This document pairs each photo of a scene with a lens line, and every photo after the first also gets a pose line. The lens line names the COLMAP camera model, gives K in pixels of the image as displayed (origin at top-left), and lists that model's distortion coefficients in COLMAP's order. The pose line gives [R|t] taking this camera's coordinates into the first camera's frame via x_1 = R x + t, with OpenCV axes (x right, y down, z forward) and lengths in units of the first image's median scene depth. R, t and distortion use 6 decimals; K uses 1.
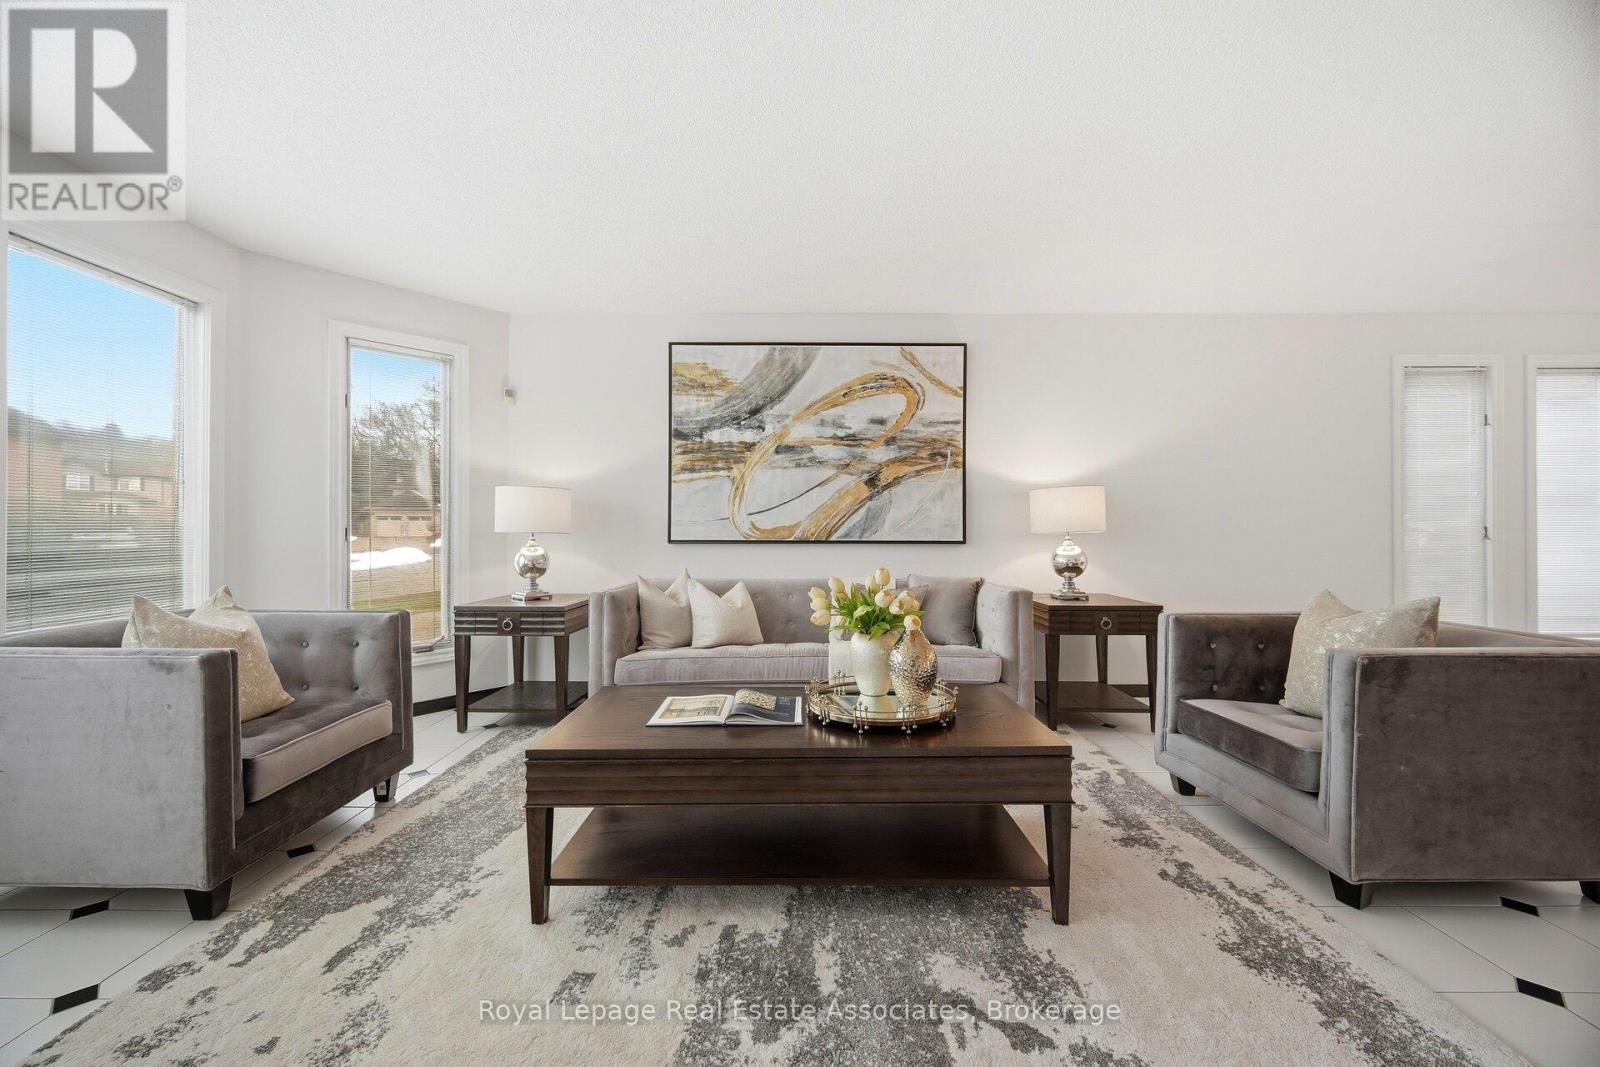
lens RADIAL K [[629.8, 0, 800.0], [0, 629.8, 533.5], [0, 0, 1]] dist [-0.002144, -0.000422]
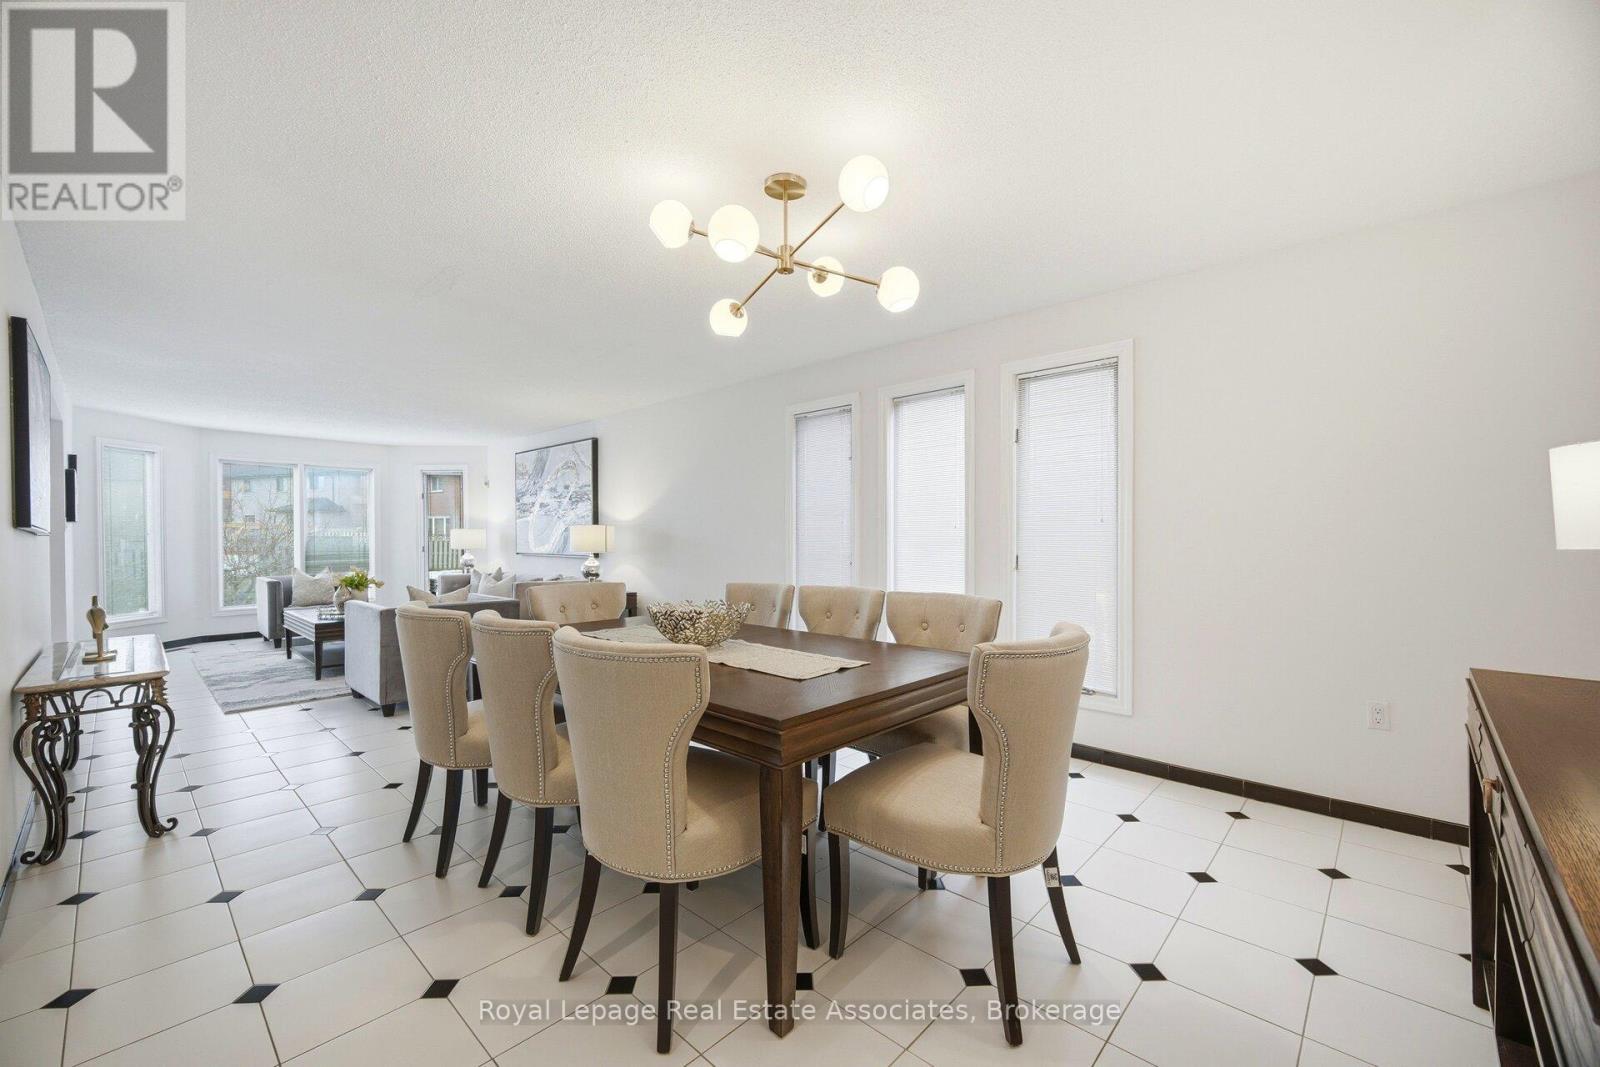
lens RADIAL K [[653.5, 0, 795.7], [0, 653.5, 544.1], [0, 0, 1]] dist [-0.000326, -0.000004]
pose [[0.727382, 0.006593, -0.686202, 1.846379], [-0.000621, 0.999960, 0.008949, -0.036053], [0.686233, -0.006083, 0.727356, 0.109172]]
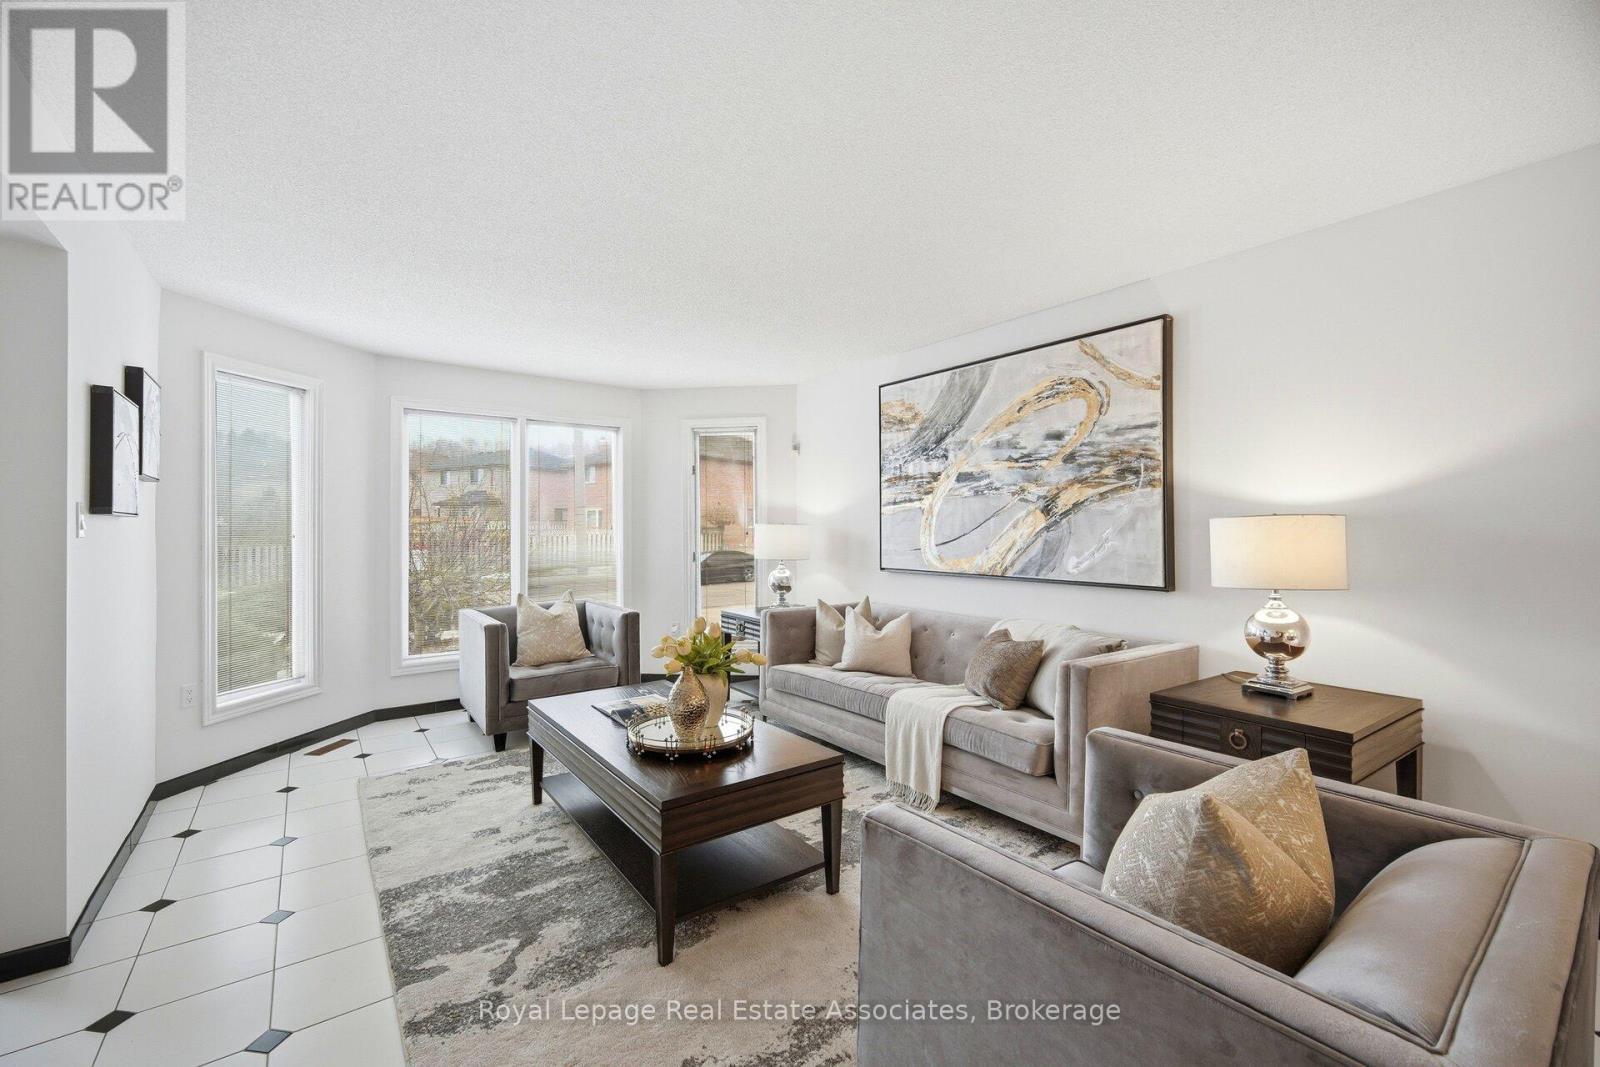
lens RADIAL K [[653.4, 0, 797.4], [0, 653.4, 527.8], [0, 0, 1]] dist [-0.000738, -0.000115]
pose [[0.598512, -0.002924, -0.801108, 0.611146], [0.001291, 0.999996, -0.002686, -0.055204], [0.801113, 0.000573, 0.598513, 0.212300]]
